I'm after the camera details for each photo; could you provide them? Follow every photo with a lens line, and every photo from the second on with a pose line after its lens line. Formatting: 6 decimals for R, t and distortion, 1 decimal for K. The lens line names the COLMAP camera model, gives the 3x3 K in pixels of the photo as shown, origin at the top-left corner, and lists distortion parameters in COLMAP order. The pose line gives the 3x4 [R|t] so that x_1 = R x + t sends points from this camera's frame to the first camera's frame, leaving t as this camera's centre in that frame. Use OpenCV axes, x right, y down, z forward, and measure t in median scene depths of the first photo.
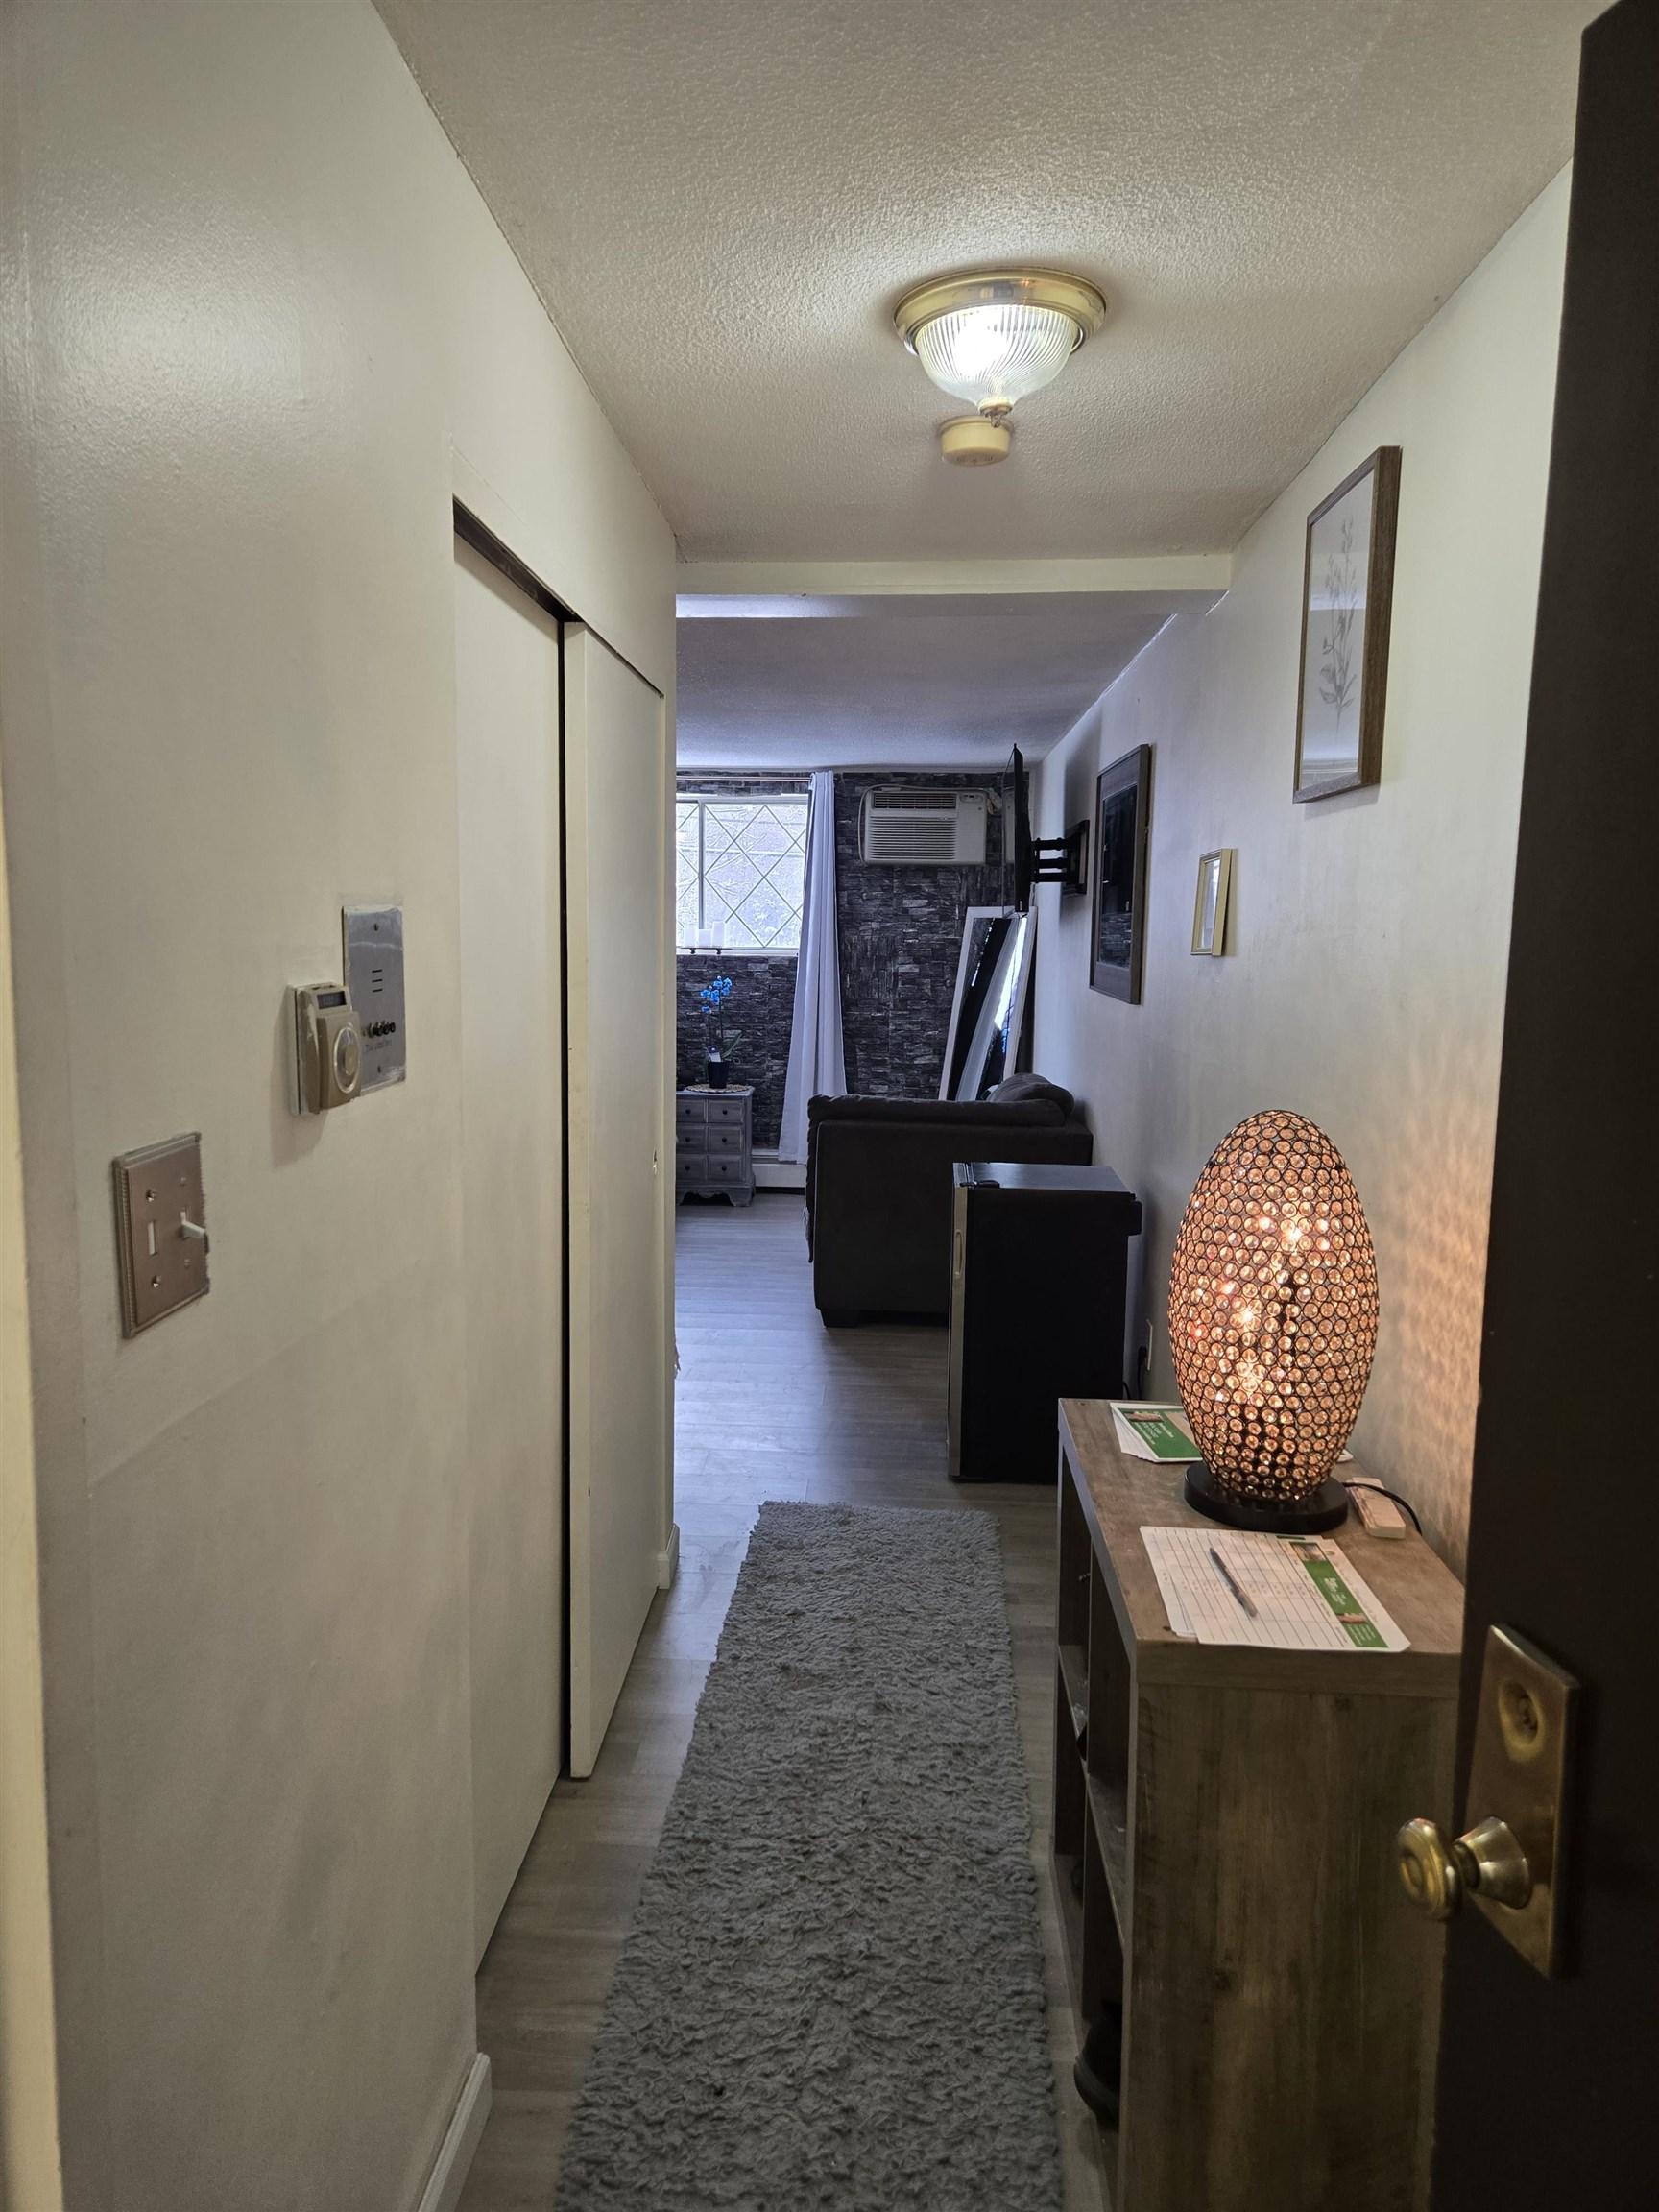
lens RADIAL K [[1470.3, 0, 795.3], [0, 1470.3, 1113.5], [0, 0, 1]] dist [0.085024, -0.064726]
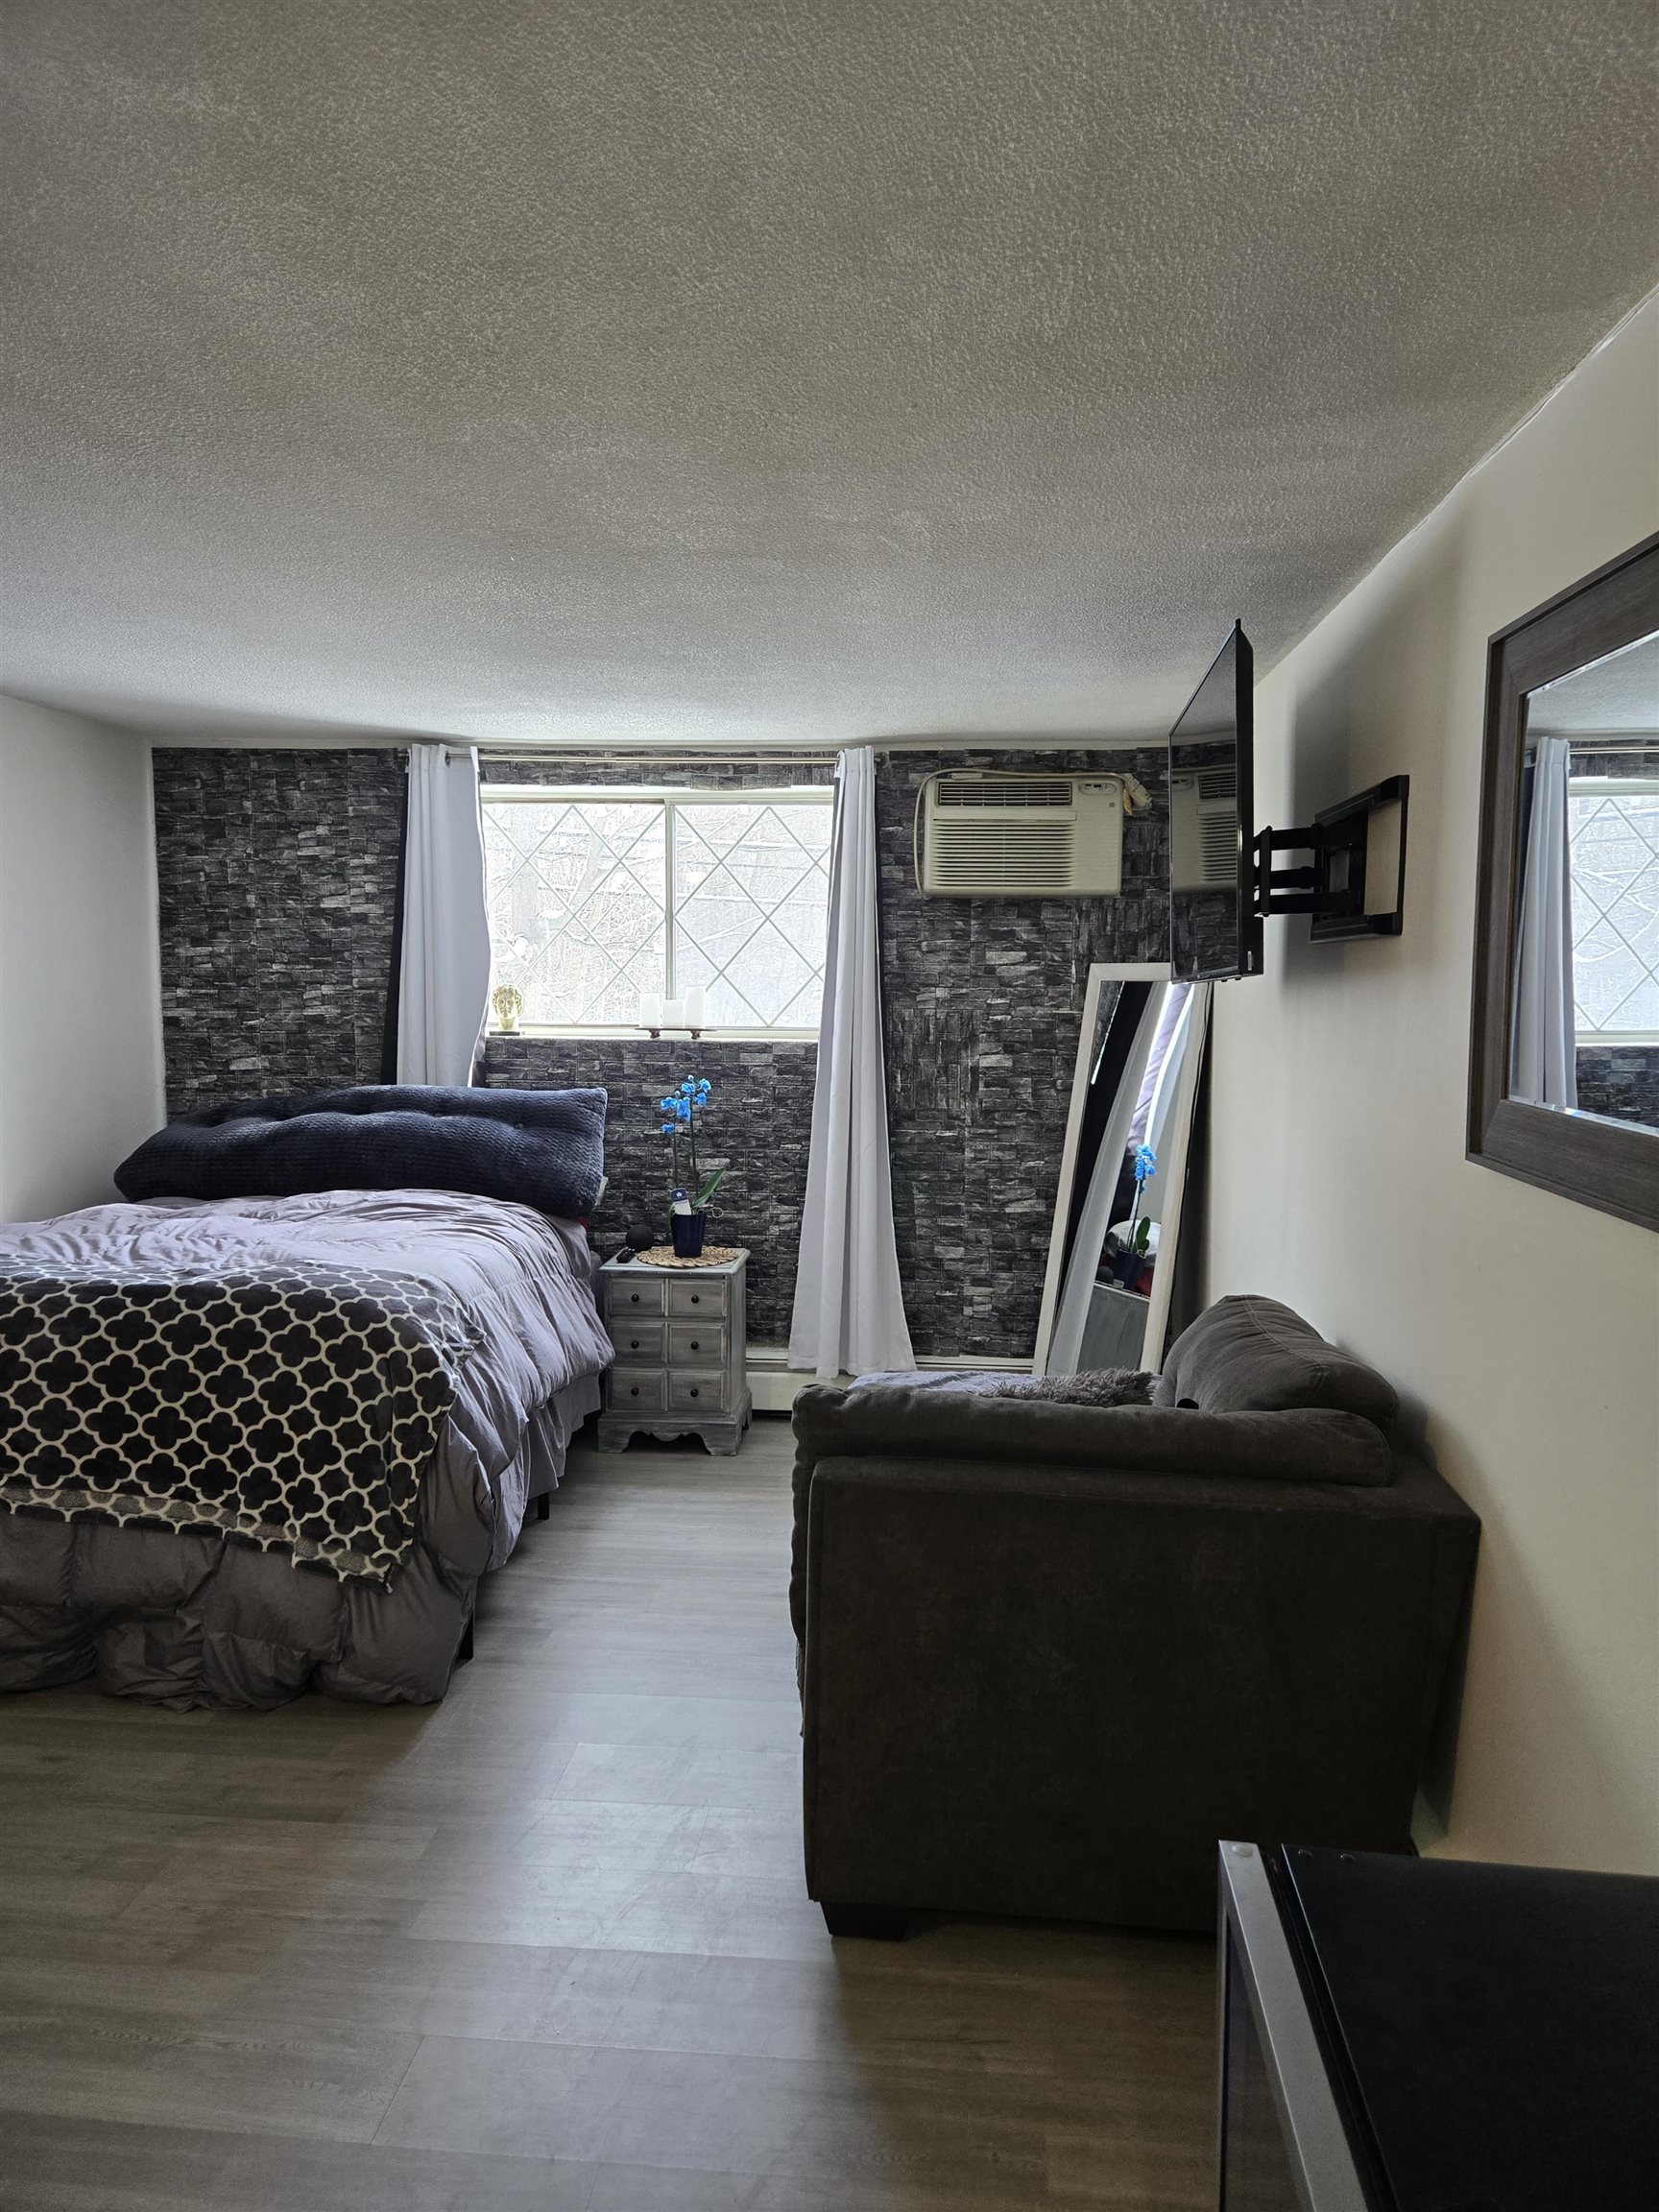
lens RADIAL K [[1470.3, 0, 839.5], [0, 1470.3, 1091.0], [0, 0, 1]] dist [0.085024, -0.064726]
pose [[0.999867, -0.001919, -0.016223, 0.020933], [0.001052, 0.998580, -0.053267, -0.052993], [0.016302, 0.053243, 0.998448, 0.379016]]
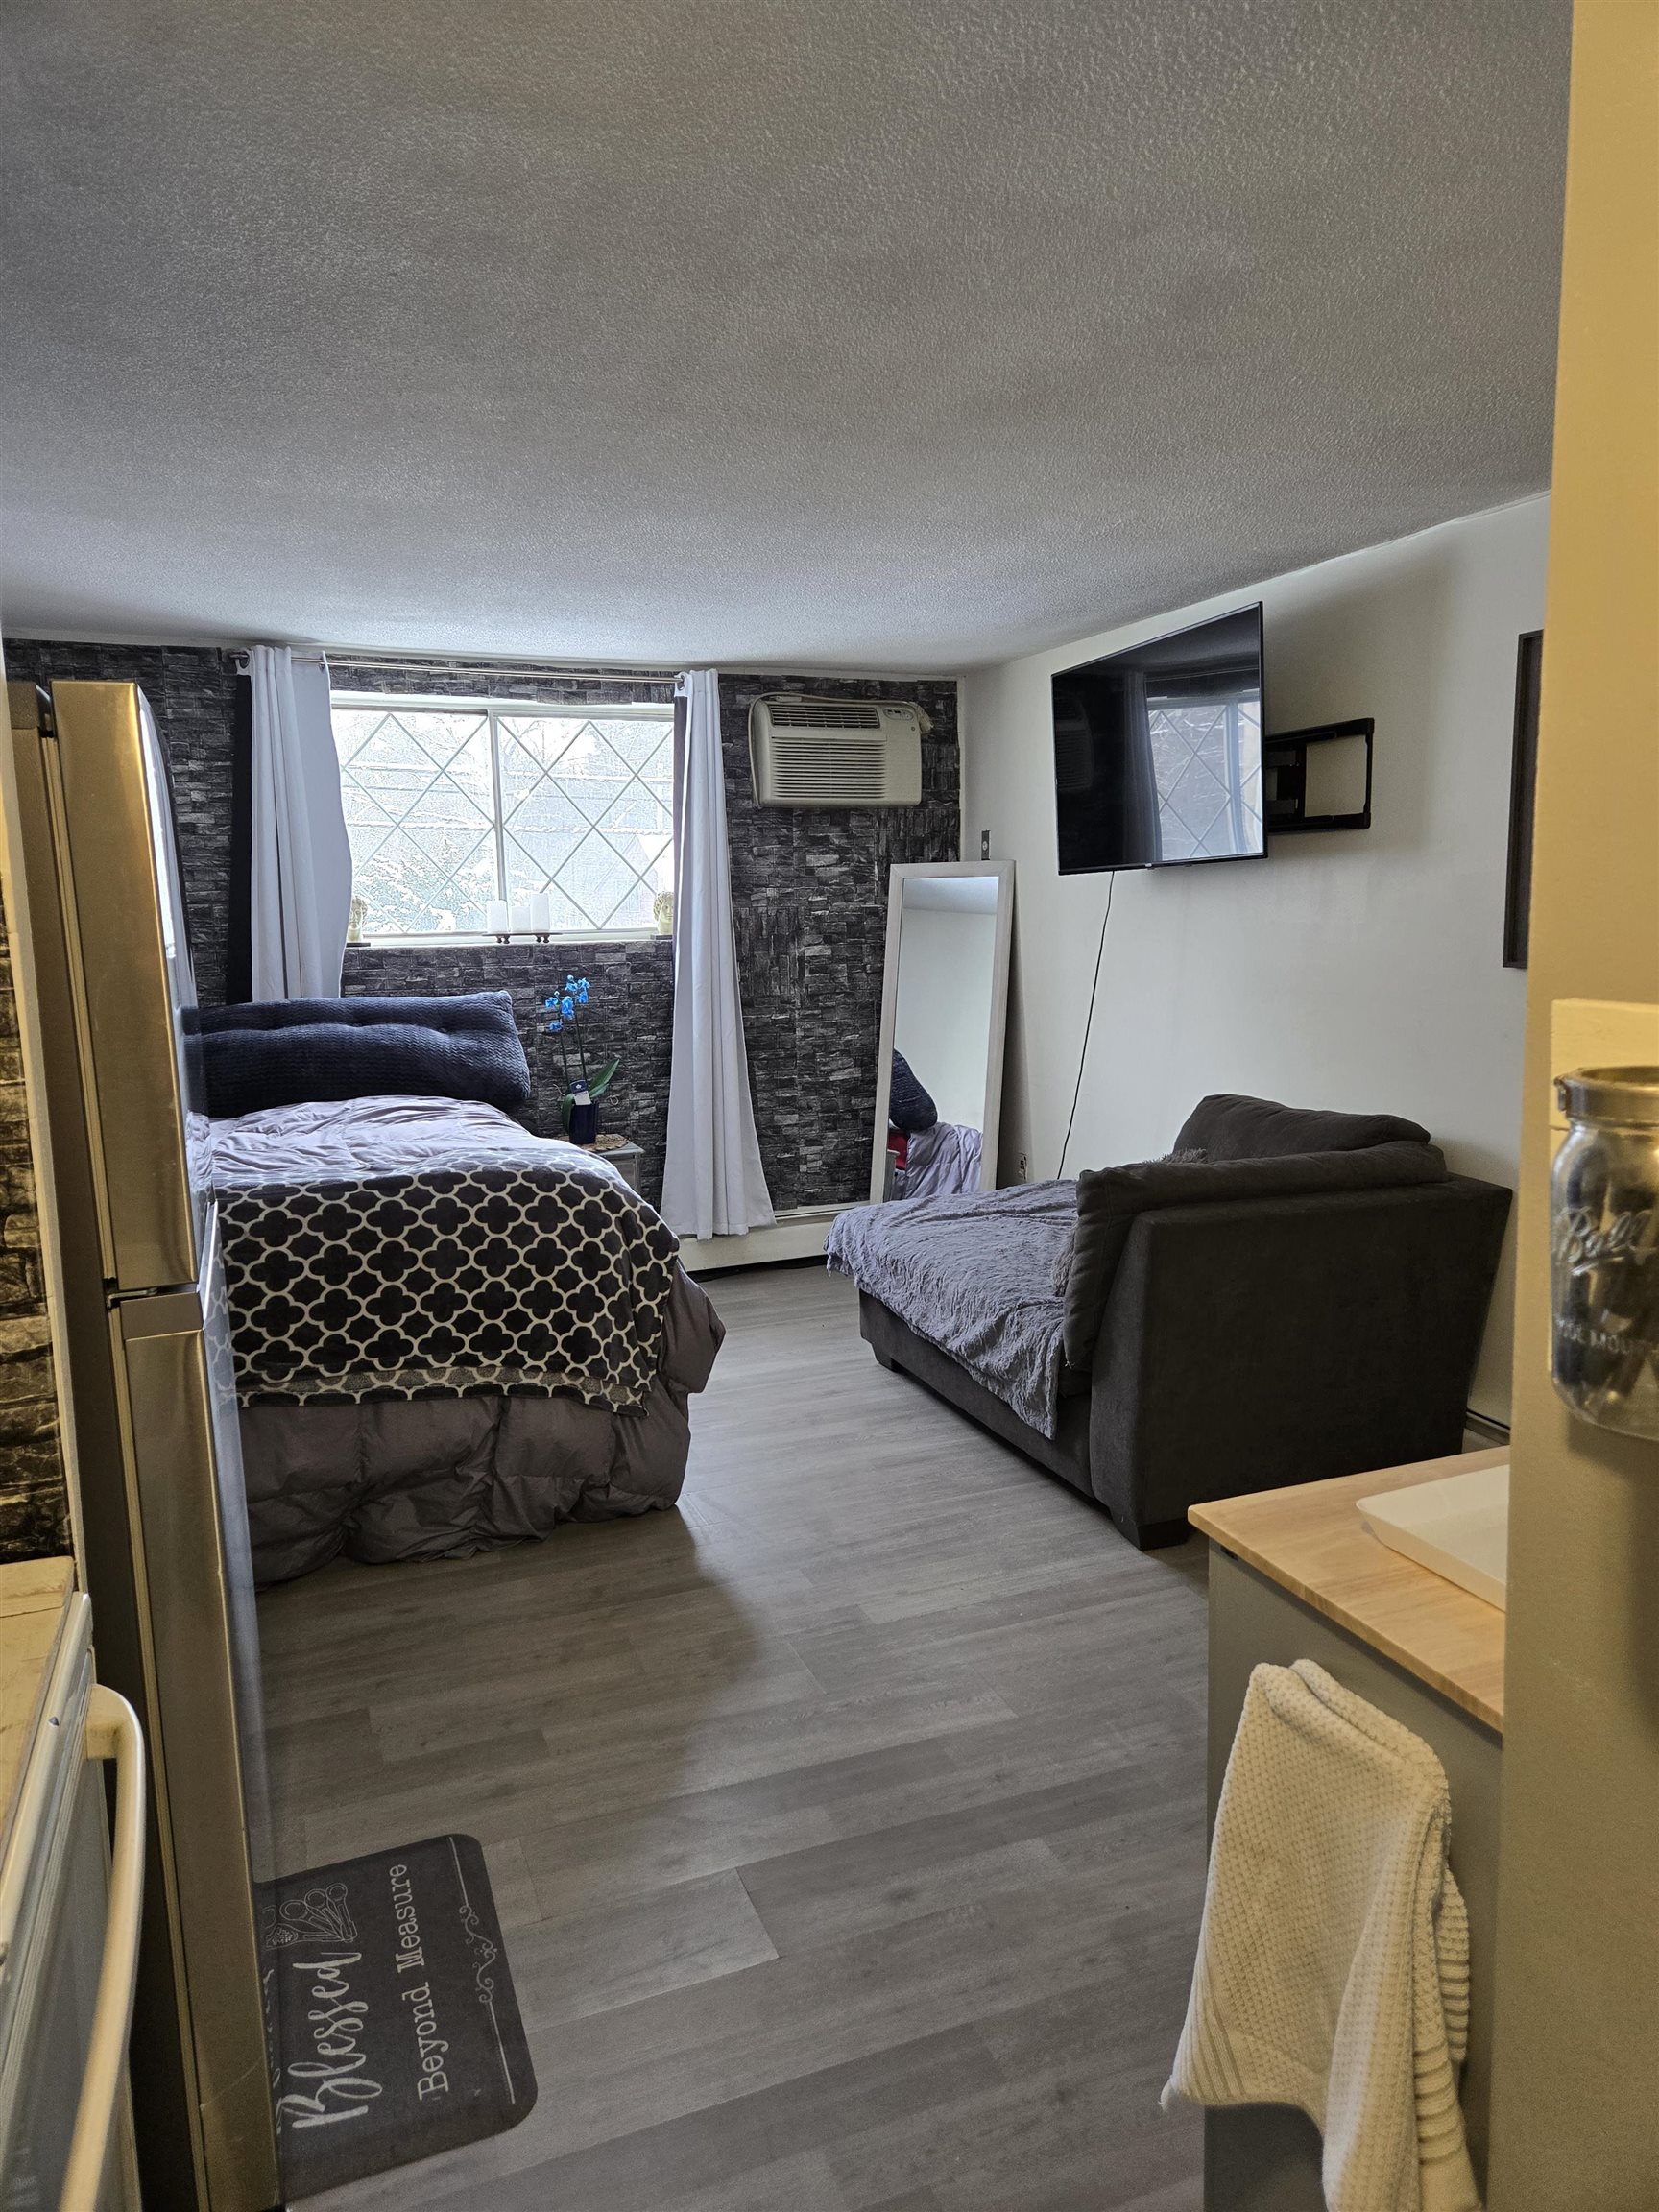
lens RADIAL K [[1470.3, 0, 844.5], [0, 1470.3, 1091.9], [0, 0, 1]] dist [0.085024, -0.064726]
pose [[0.899936, -0.087670, 0.427117, -0.227423], [0.085943, 0.996026, 0.023363, -0.045526], [-0.427468, 0.015682, 0.903895, 0.345002]]
